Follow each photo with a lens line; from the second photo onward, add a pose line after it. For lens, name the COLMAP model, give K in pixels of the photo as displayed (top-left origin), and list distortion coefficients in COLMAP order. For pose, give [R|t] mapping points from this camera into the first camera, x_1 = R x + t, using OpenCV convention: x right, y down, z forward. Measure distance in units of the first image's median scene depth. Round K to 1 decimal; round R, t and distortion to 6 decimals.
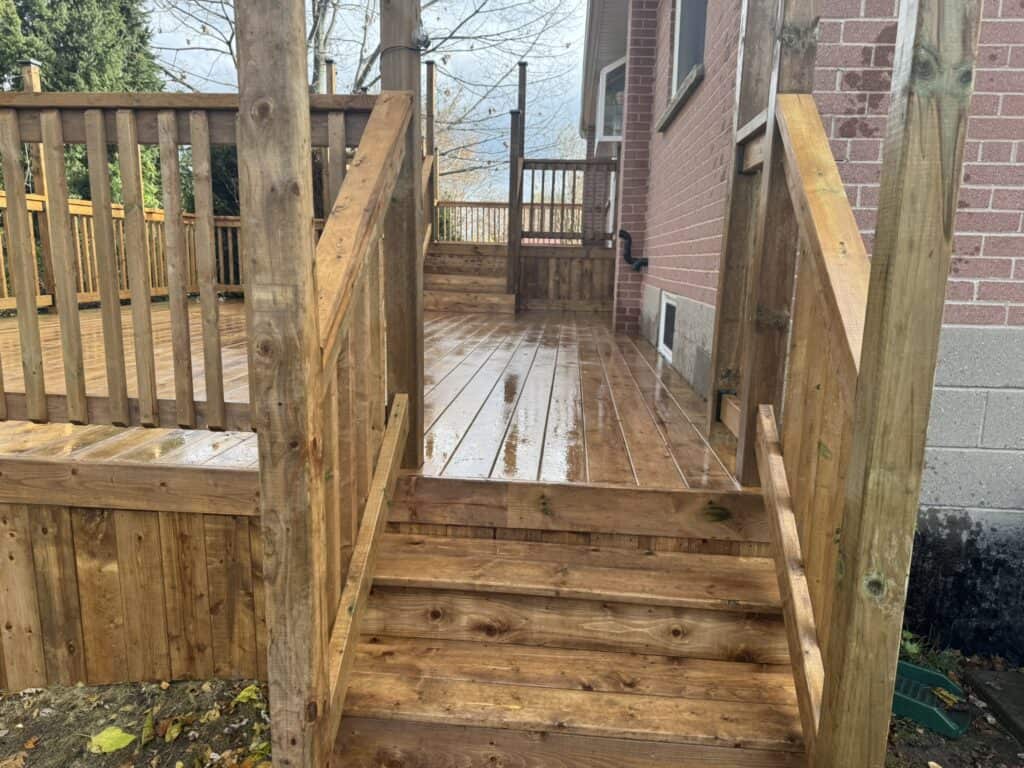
lens RADIAL K [[723.9, 0, 513.2], [0, 723.9, 380.5], [0, 0, 1]] dist [0.036613, -0.039170]
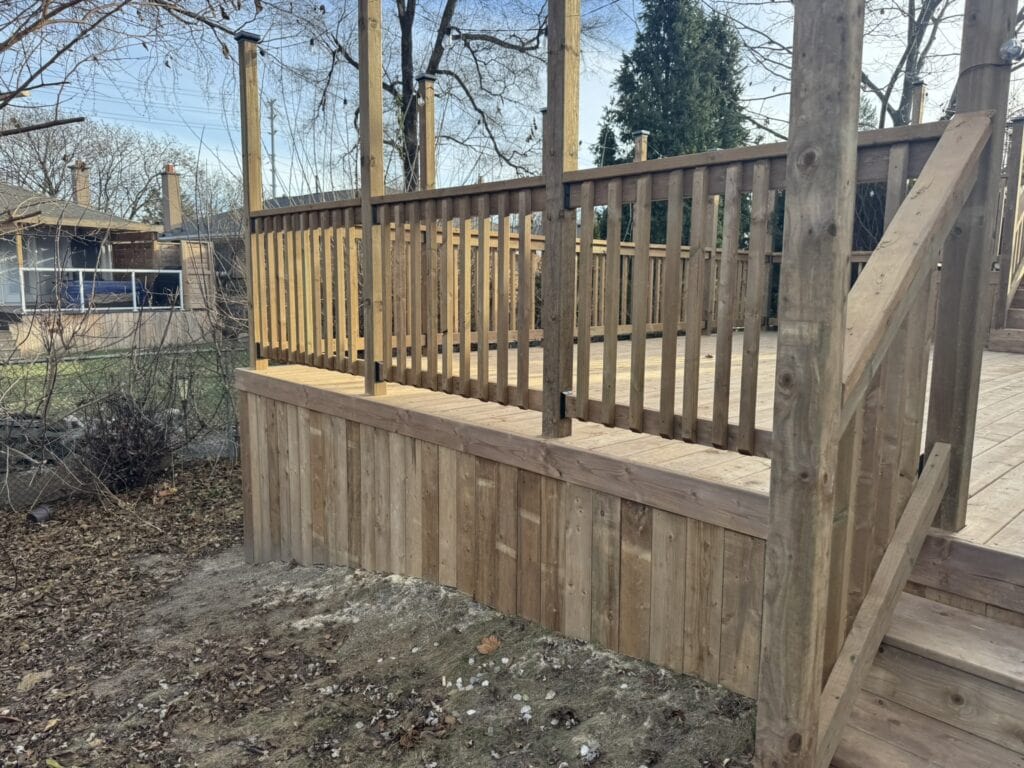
lens RADIAL K [[723.9, 0, 516.5], [0, 723.9, 380.0], [0, 0, 1]] dist [0.036613, -0.039170]
pose [[0.746758, 0.081900, -0.660034, 0.042266], [-0.112686, 0.993622, -0.004200, 0.002835], [0.655480, 0.077513, 0.751224, -0.036573]]
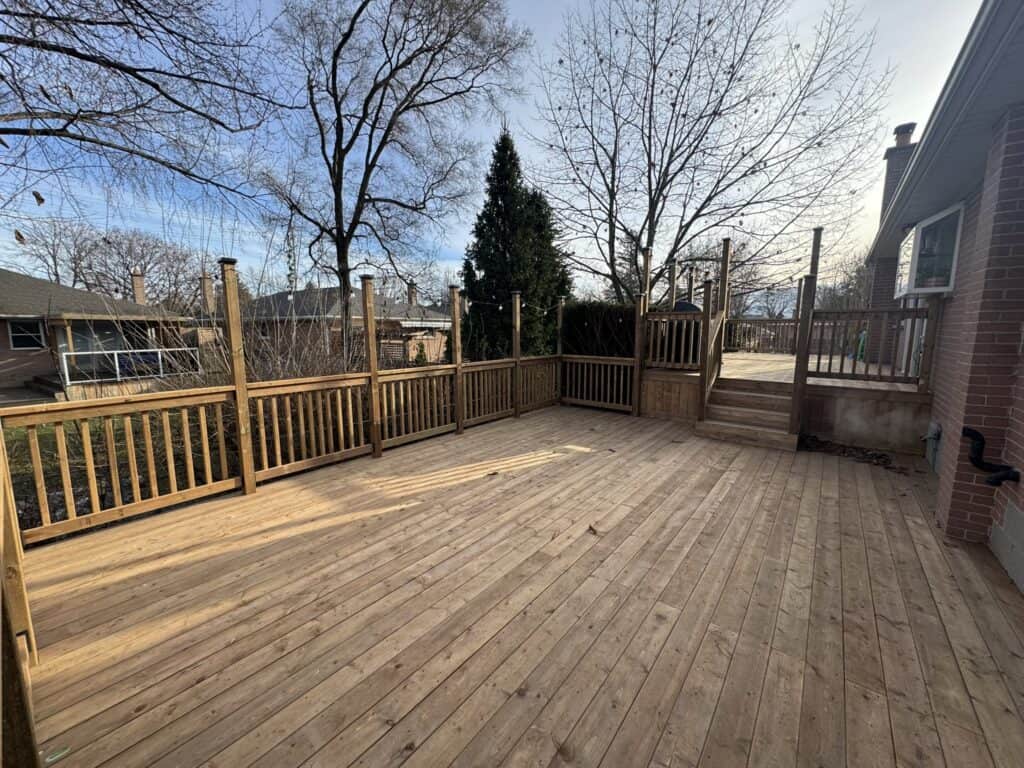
lens RADIAL K [[408.2, 0, 506.4], [0, 408.2, 385.1], [0, 0, 1]] dist [0.000307, 0.000039]
pose [[0.827815, 0.058100, -0.557985, -0.077413], [-0.080276, 0.996655, -0.015319, -0.509540], [0.555228, 0.057474, 0.829710, 0.751048]]
